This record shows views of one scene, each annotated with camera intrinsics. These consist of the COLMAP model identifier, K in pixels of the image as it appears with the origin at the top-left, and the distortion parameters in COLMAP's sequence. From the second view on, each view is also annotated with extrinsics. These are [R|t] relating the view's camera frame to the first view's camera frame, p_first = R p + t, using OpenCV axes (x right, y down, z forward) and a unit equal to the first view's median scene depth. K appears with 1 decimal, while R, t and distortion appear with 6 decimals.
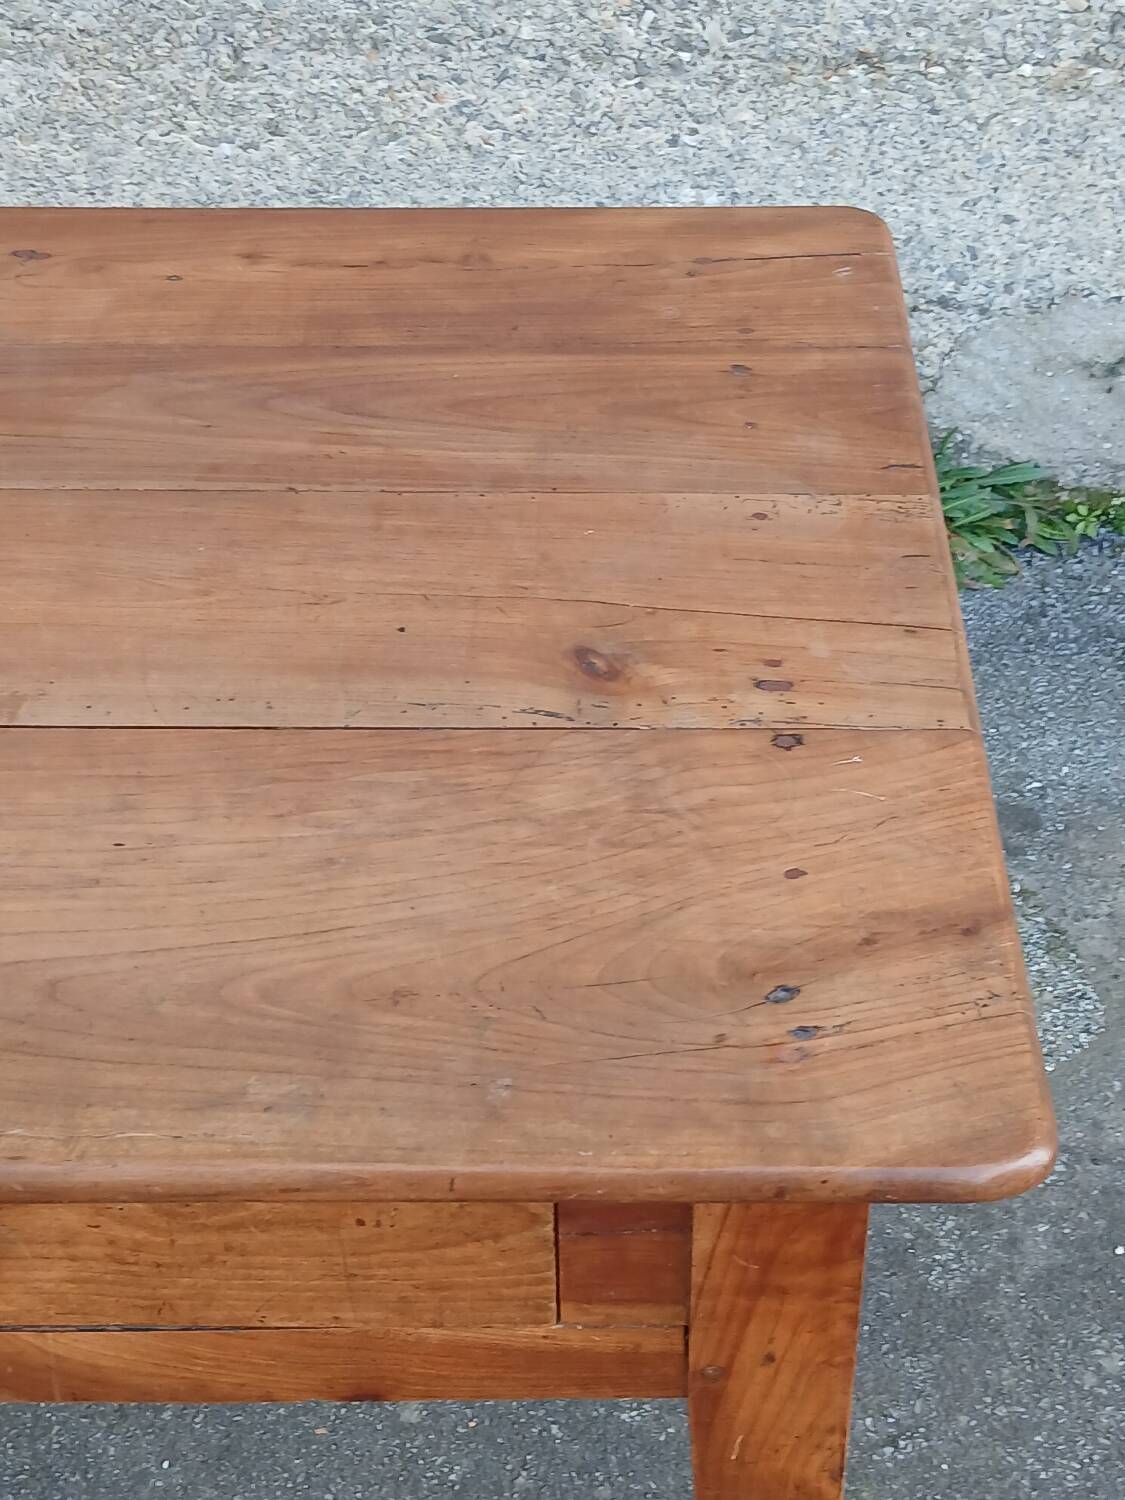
lens RADIAL K [[2328.2, 0, 555.1], [0, 2328.2, 751.7], [0, 0, 1]] dist [0.091140, 0.000000]
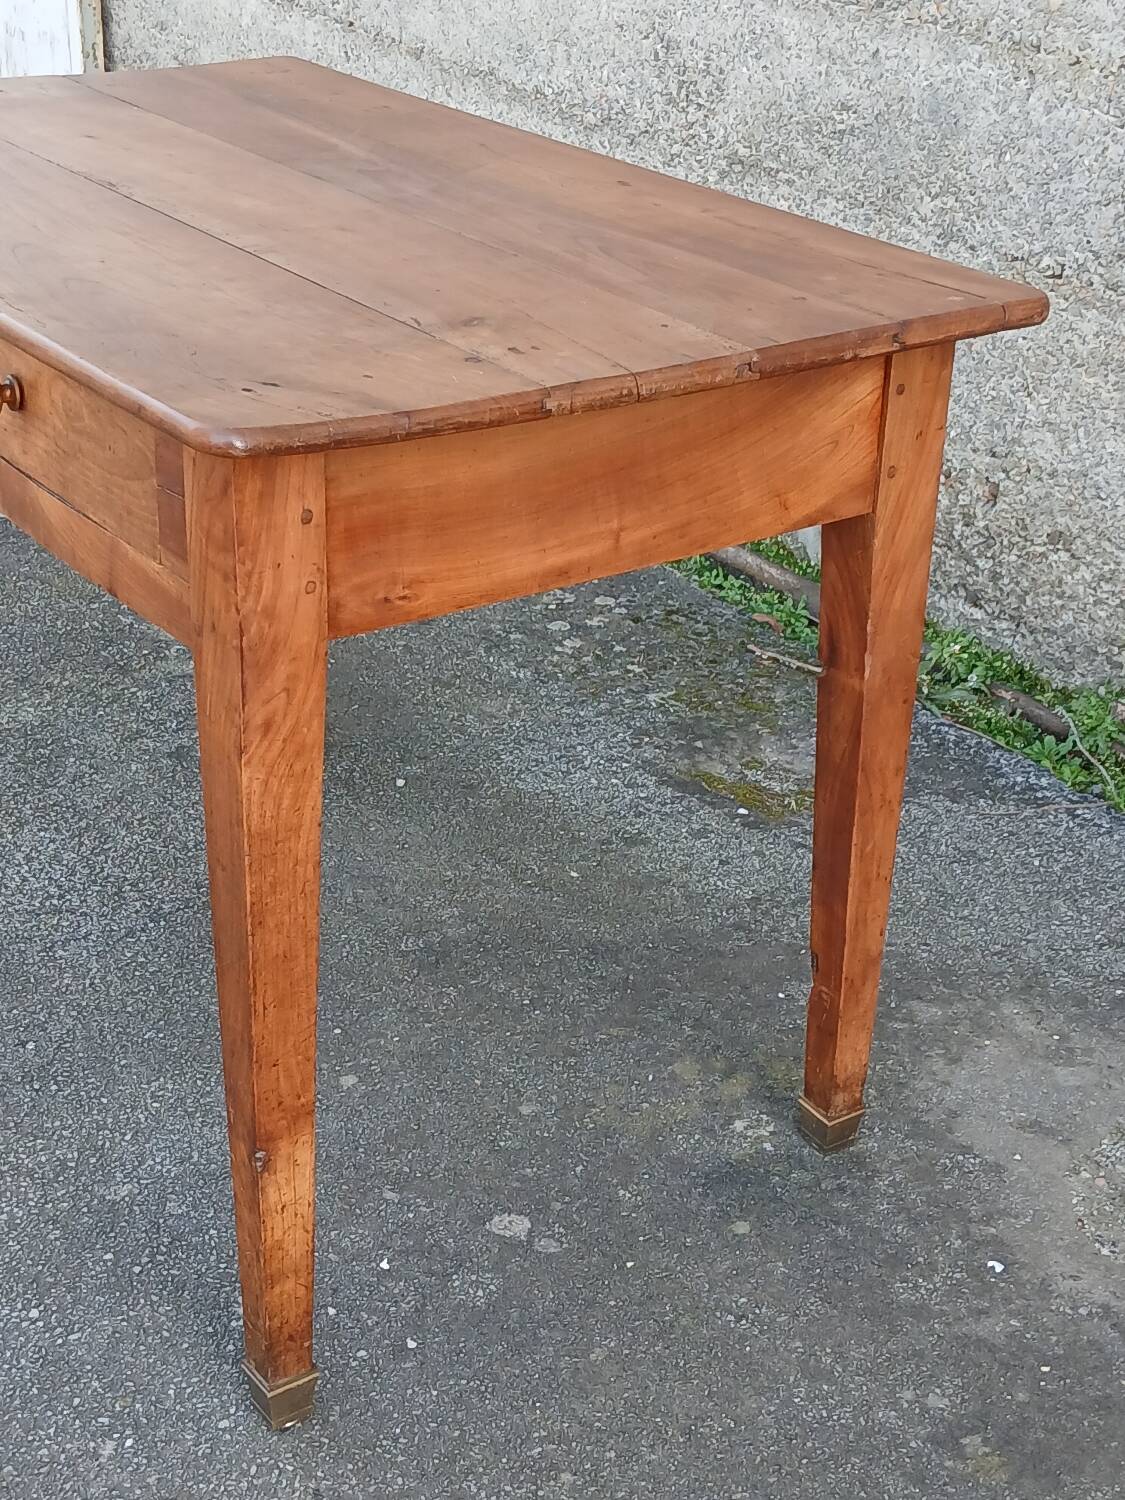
lens RADIAL K [[2328.2, 0, 548.6], [0, 2328.2, 736.9], [0, 0, 1]] dist [0.091140, 0.000000]
pose [[0.584337, 0.374361, -0.720003, 1.101546], [-0.553024, 0.833017, -0.015698, 0.165498], [0.593898, 0.407352, 0.693793, 0.017840]]
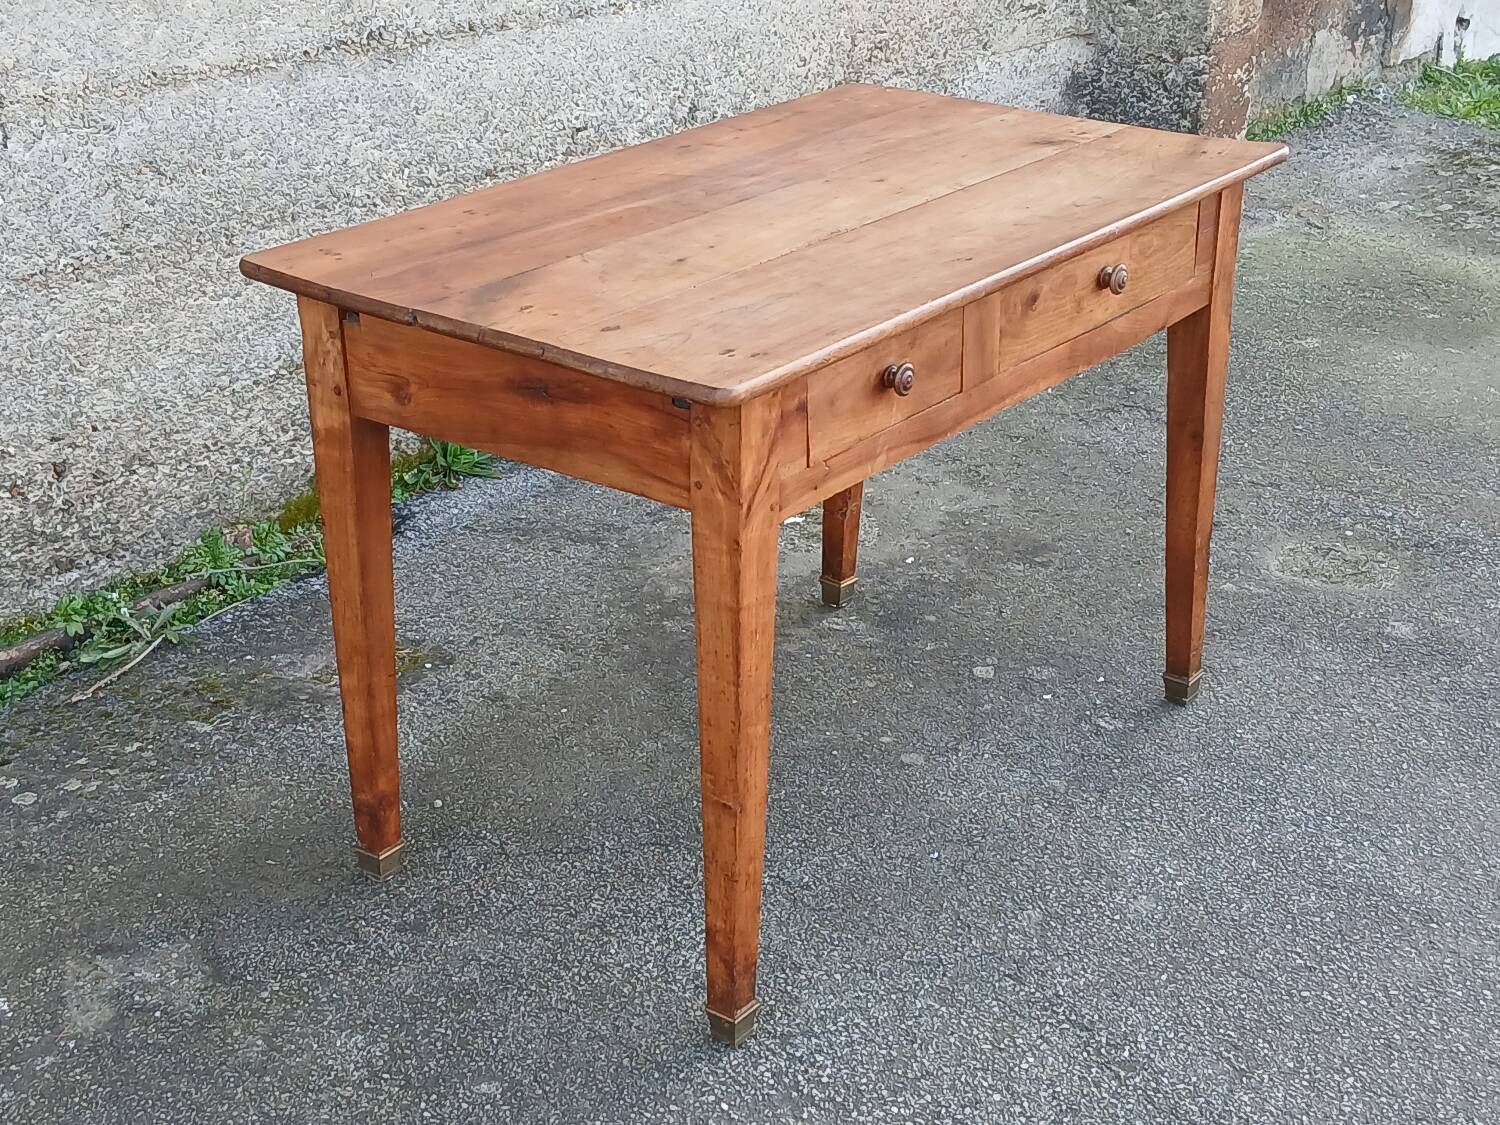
lens RADIAL K [[2328.2, 0, 768.5], [0, 2328.2, 561.7], [0, 0, 1]] dist [0.091140, 0.000000]
pose [[0.580382, -0.305481, 0.754876, -2.231959], [0.514783, 0.855894, -0.049428, 0.332751], [-0.630995, 0.417285, 0.654003, -0.464787]]
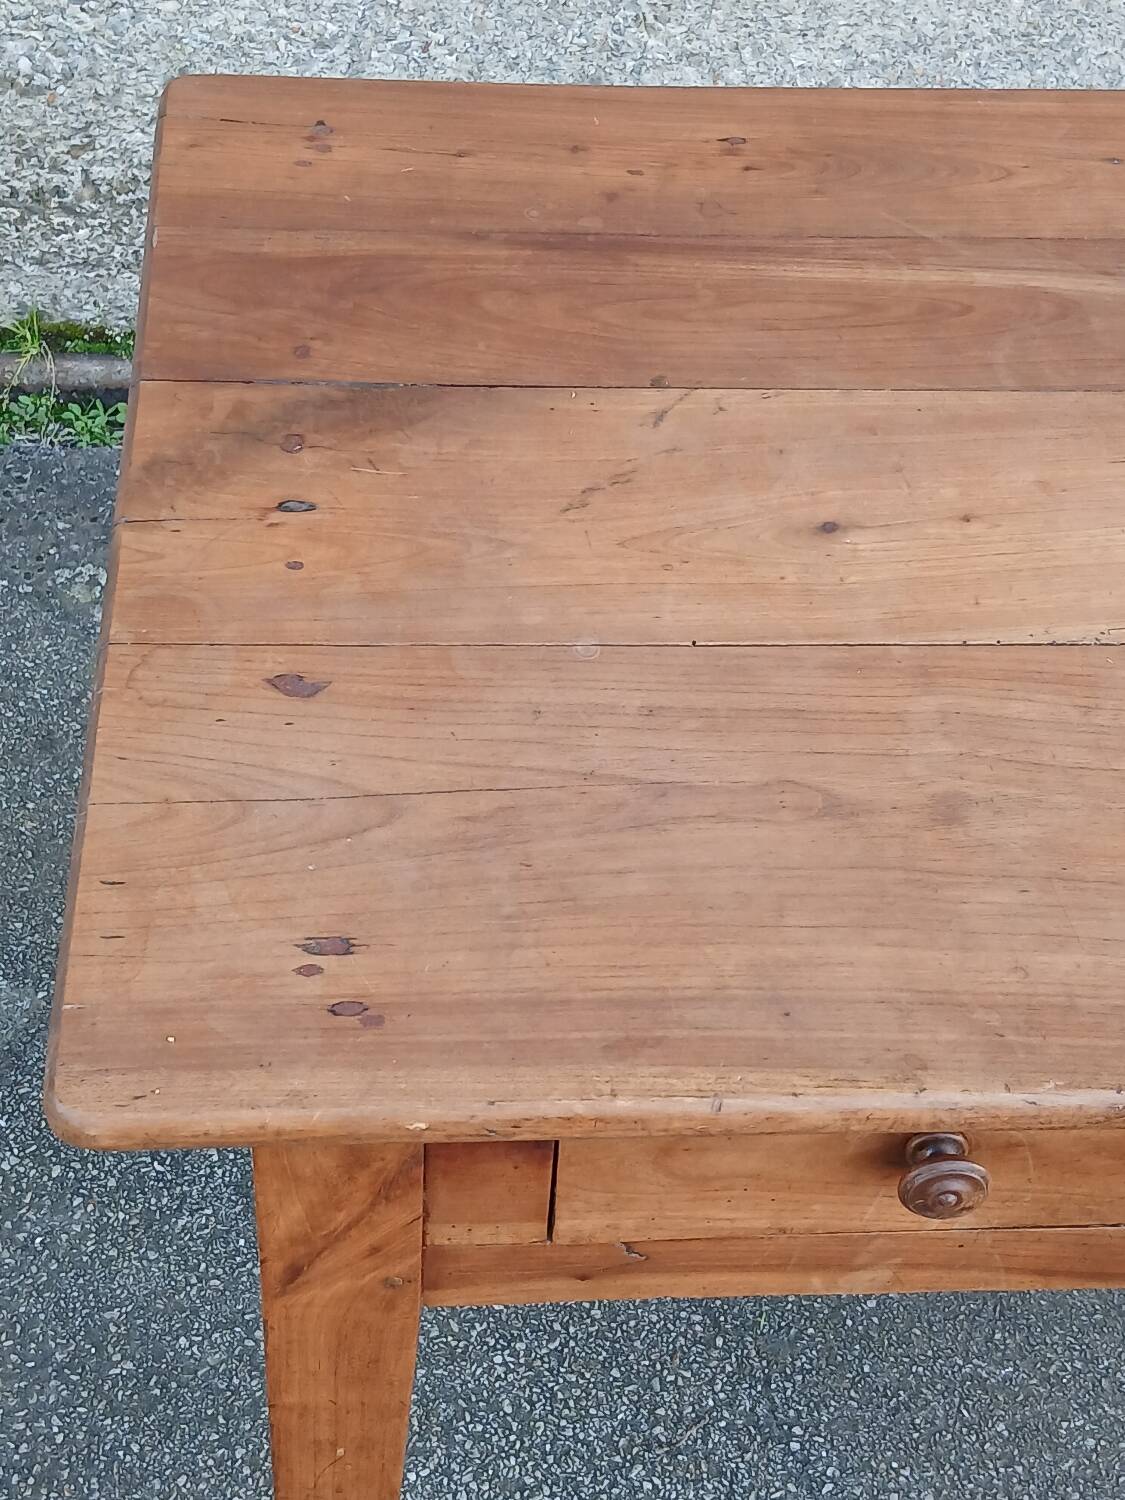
lens RADIAL K [[2328.2, 0, 560.1], [0, 2328.2, 741.9], [0, 0, 1]] dist [0.091140, 0.000000]
pose [[0.992440, -0.015439, 0.121753, -0.779682], [0.005300, 0.996522, 0.083162, -0.045454], [-0.122614, -0.081888, 0.989070, 0.025714]]
